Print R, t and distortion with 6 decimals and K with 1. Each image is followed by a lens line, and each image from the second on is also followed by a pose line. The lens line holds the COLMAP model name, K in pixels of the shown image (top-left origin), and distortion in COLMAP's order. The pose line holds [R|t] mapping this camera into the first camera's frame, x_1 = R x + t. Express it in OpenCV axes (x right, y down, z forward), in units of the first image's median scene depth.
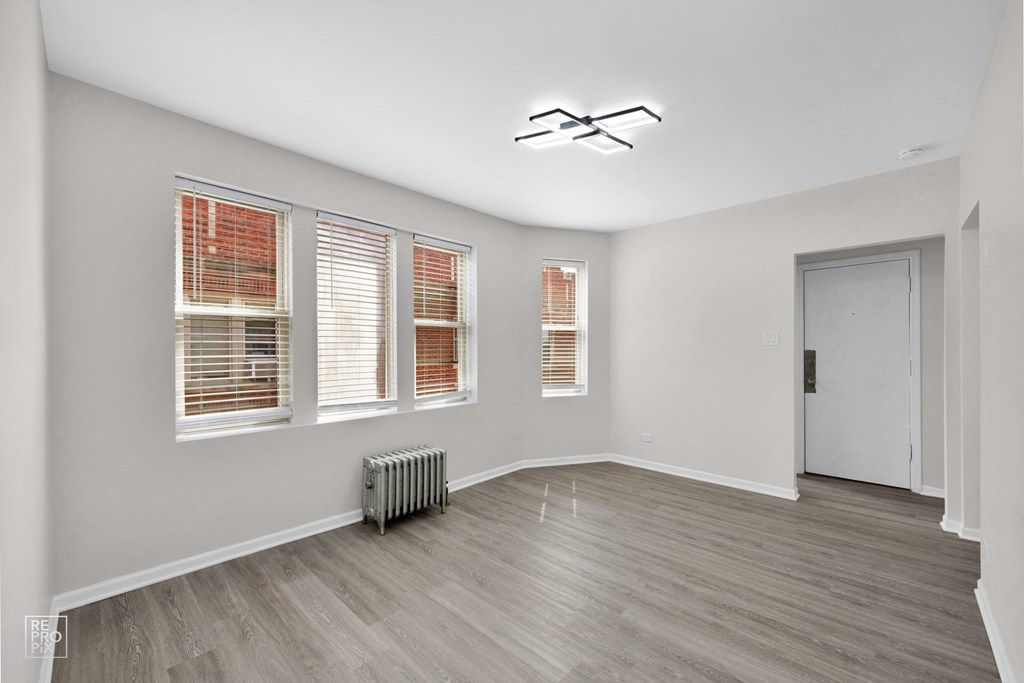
lens RADIAL K [[403.8, 0, 511.0], [0, 403.8, 352.0], [0, 0, 1]] dist [-0.001245, -0.000078]
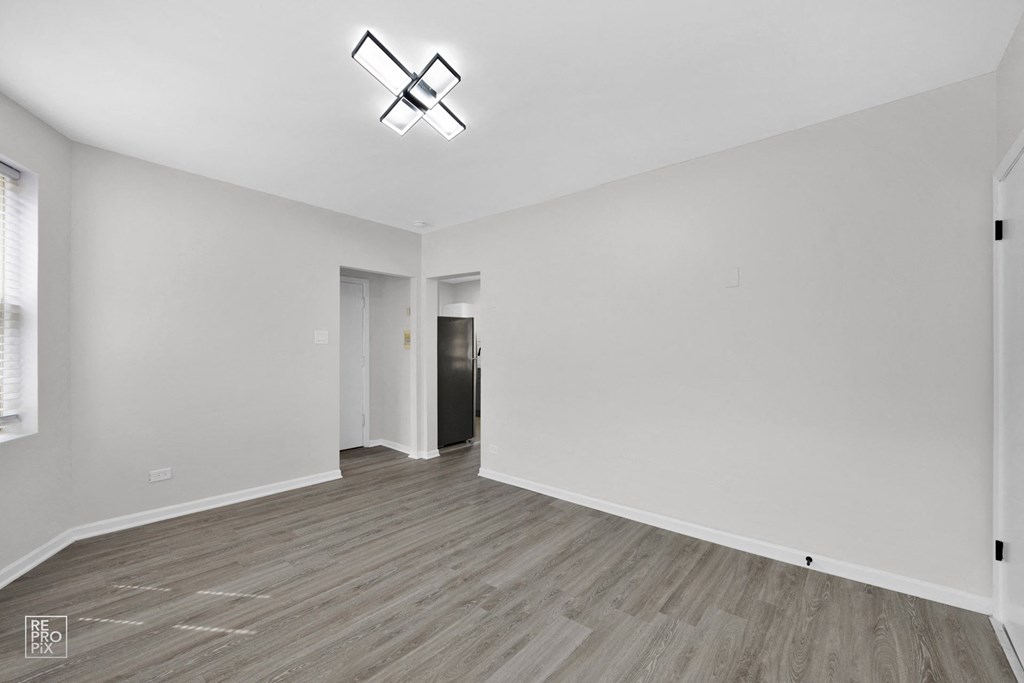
lens RADIAL K [[421.3, 0, 512.8], [0, 421.3, 350.1], [0, 0, 1]] dist [0.000815, 0.000092]
pose [[-0.052737, 0.000749, 0.998608, -0.534365], [0.000226, 1.000000, -0.000738, 0.017415], [-0.998608, 0.000187, -0.052737, 0.649461]]
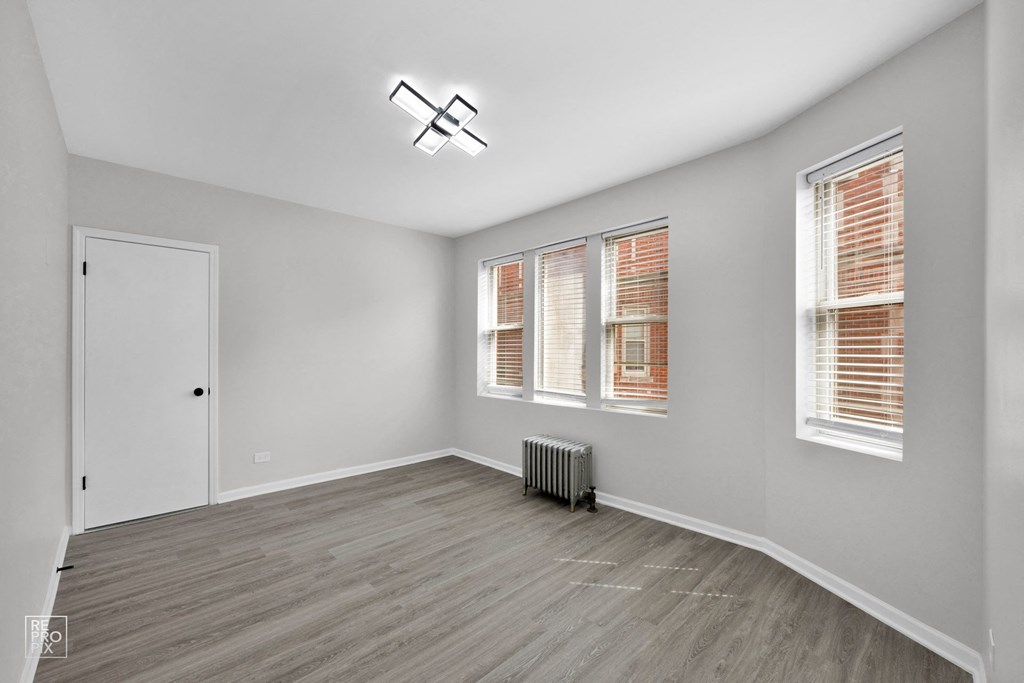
lens RADIAL K [[421.3, 0, 512.8], [0, 421.3, 350.1], [0, 0, 1]] dist [0.000815, 0.000092]
pose [[-0.048848, 0.003366, -0.998801, 0.920238], [-0.001329, 0.999993, 0.003435, -0.008006], [0.998805, 0.001495, -0.048843, 0.935410]]
